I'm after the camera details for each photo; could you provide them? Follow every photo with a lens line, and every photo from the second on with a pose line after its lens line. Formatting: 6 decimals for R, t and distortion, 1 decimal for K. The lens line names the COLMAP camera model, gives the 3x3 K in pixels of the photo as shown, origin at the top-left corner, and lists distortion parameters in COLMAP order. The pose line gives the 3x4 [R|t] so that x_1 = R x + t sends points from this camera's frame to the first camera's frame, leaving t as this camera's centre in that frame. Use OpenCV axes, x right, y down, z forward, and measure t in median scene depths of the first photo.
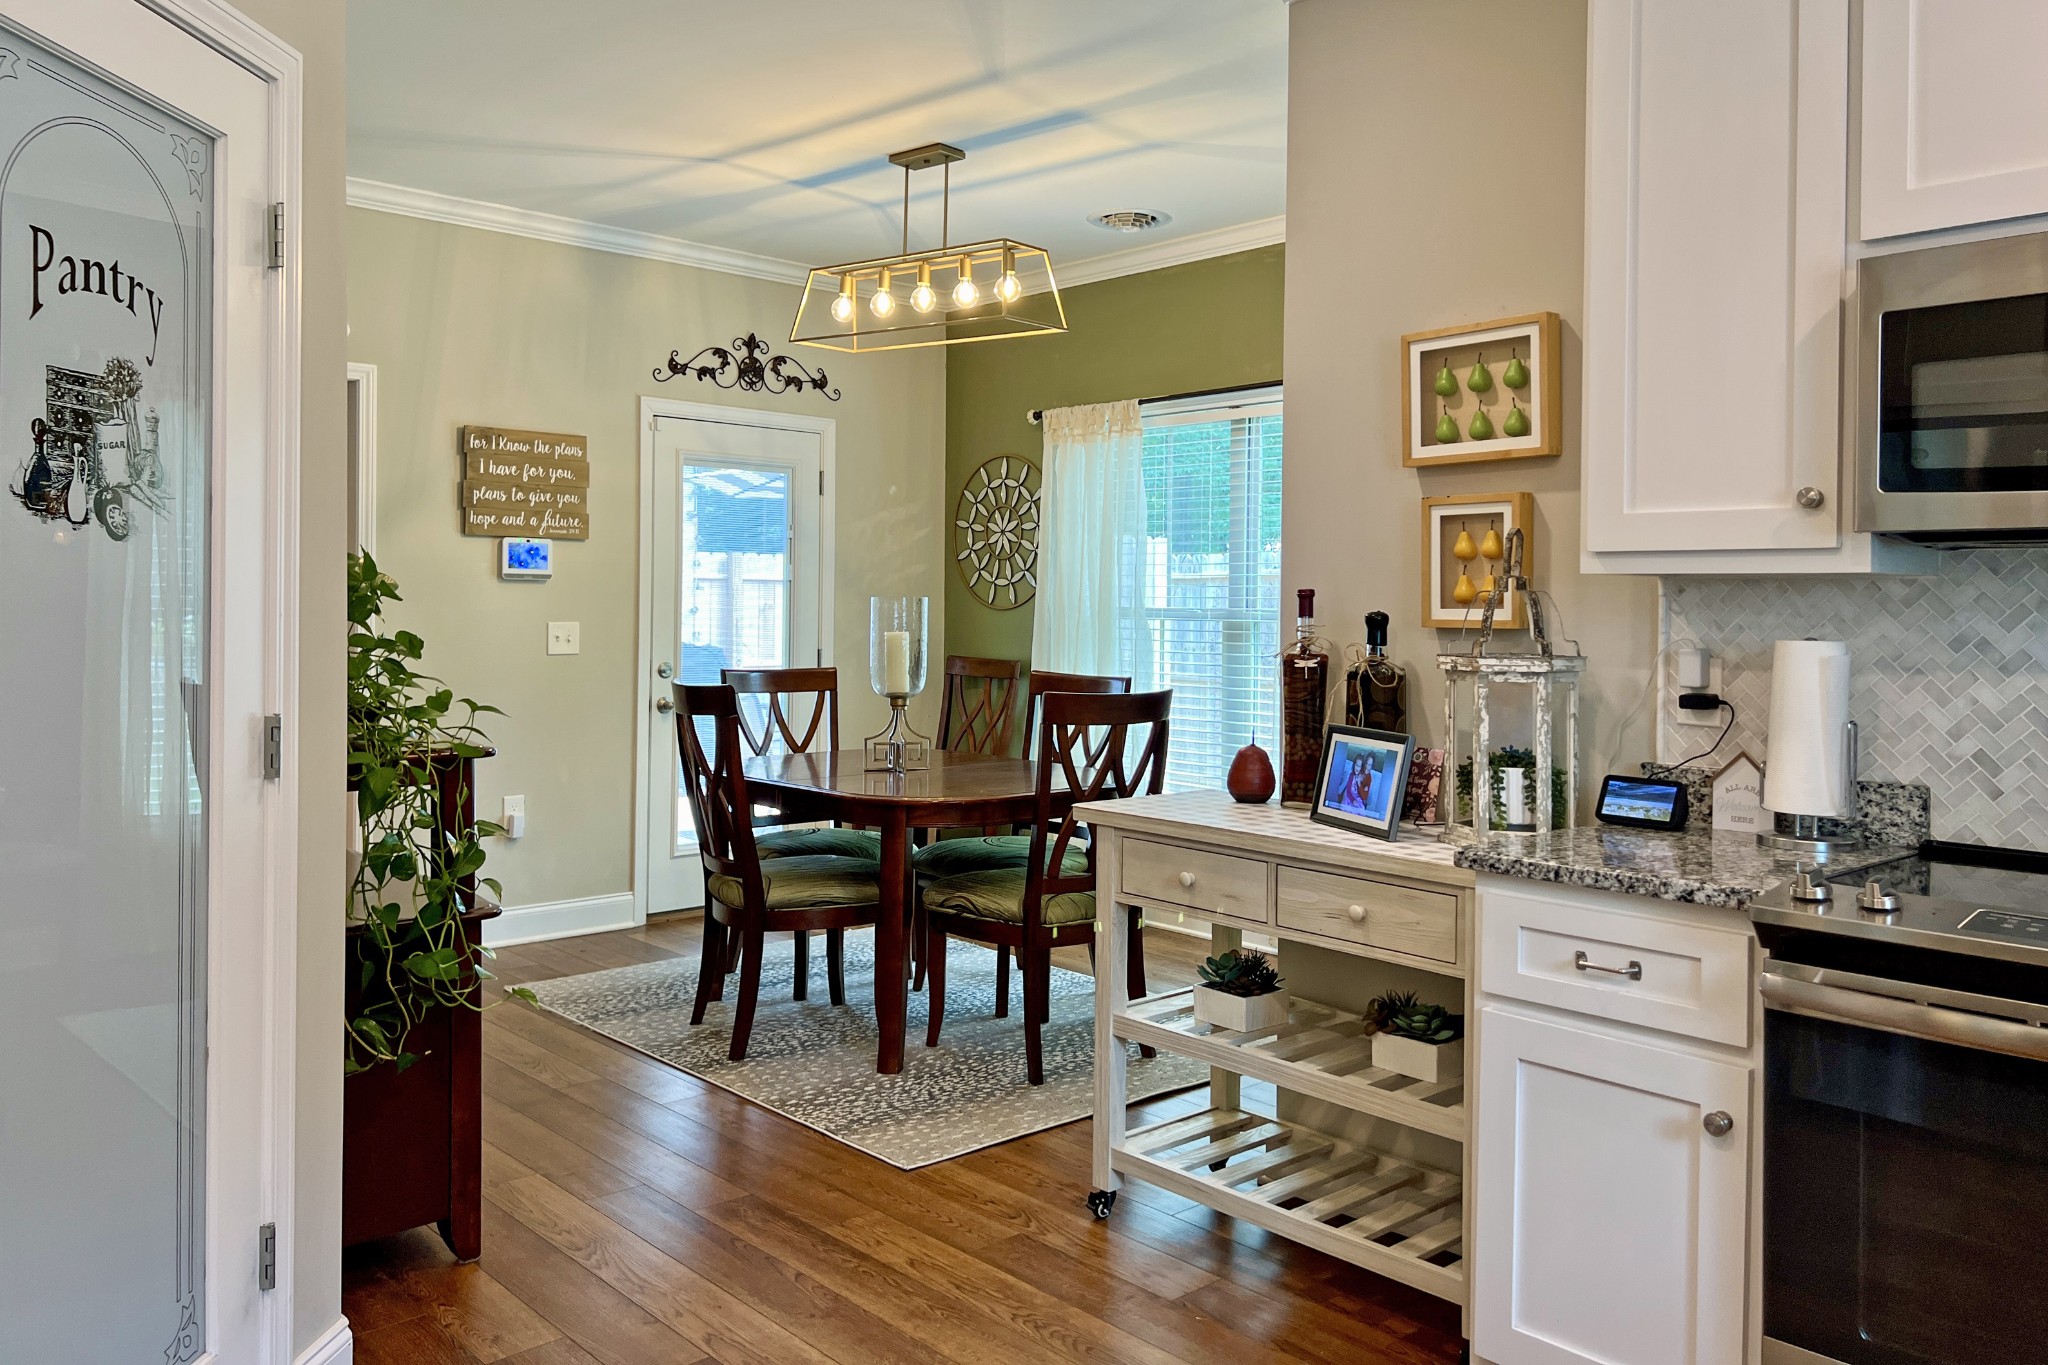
lens RADIAL K [[1538.0, 0, 1029.2], [0, 1538.0, 615.3], [0, 0, 1]] dist [-0.005490, -0.008725]
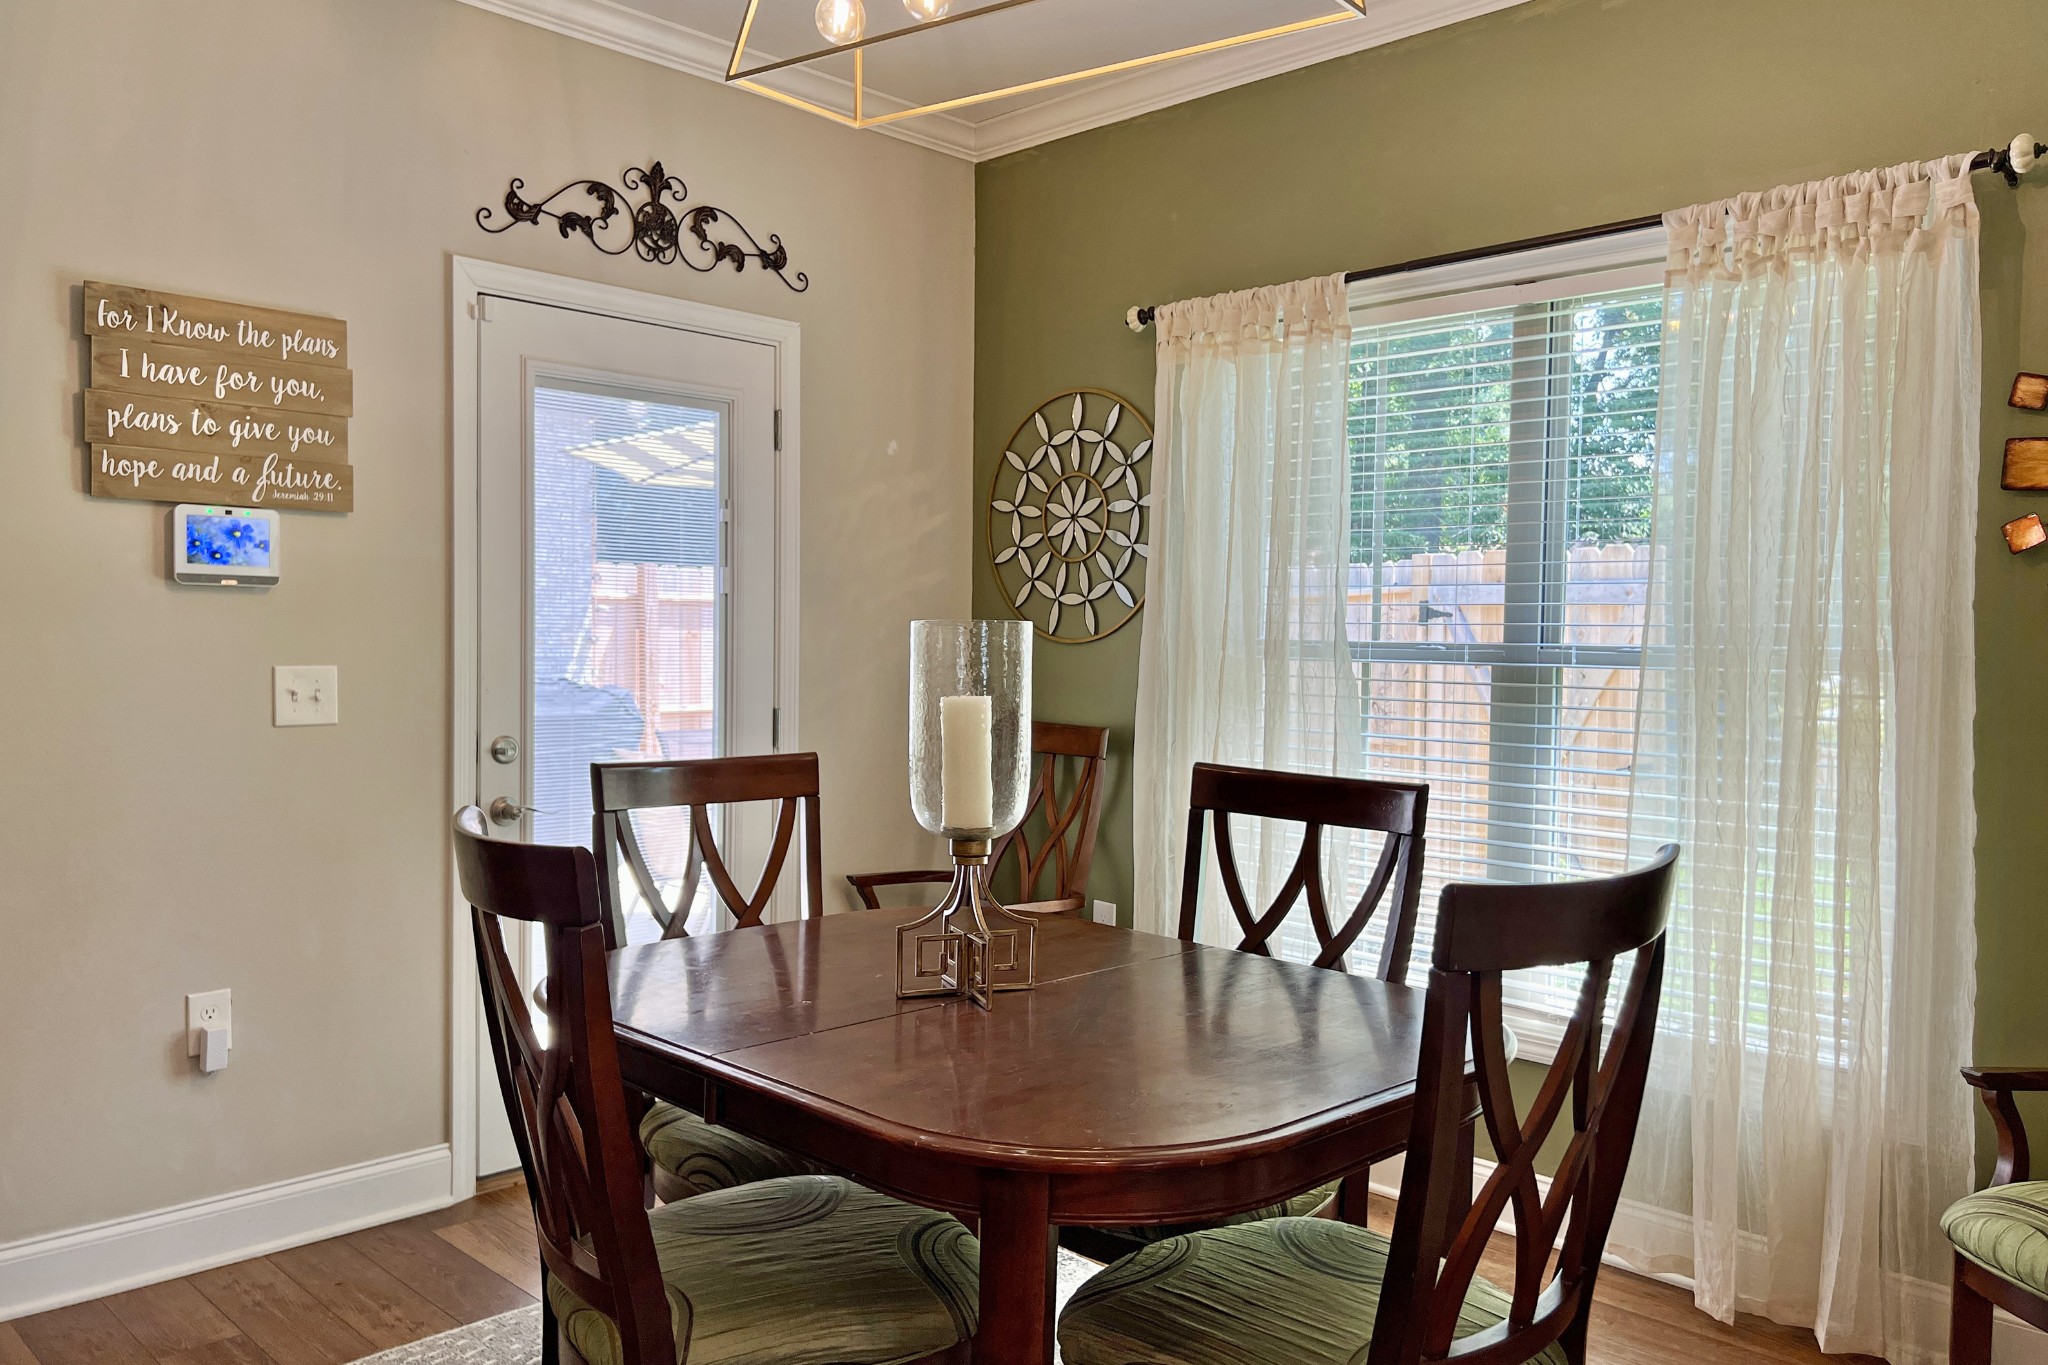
lens RADIAL K [[1562.8, 0, 1020.1], [0, 1562.8, 712.9], [0, 0, 1]] dist [-0.000545, -0.005566]
pose [[0.999253, 0.001406, 0.038615, -0.068847], [-0.003046, 0.999094, 0.042441, -0.002916], [-0.038521, -0.042527, 0.998352, 0.414537]]
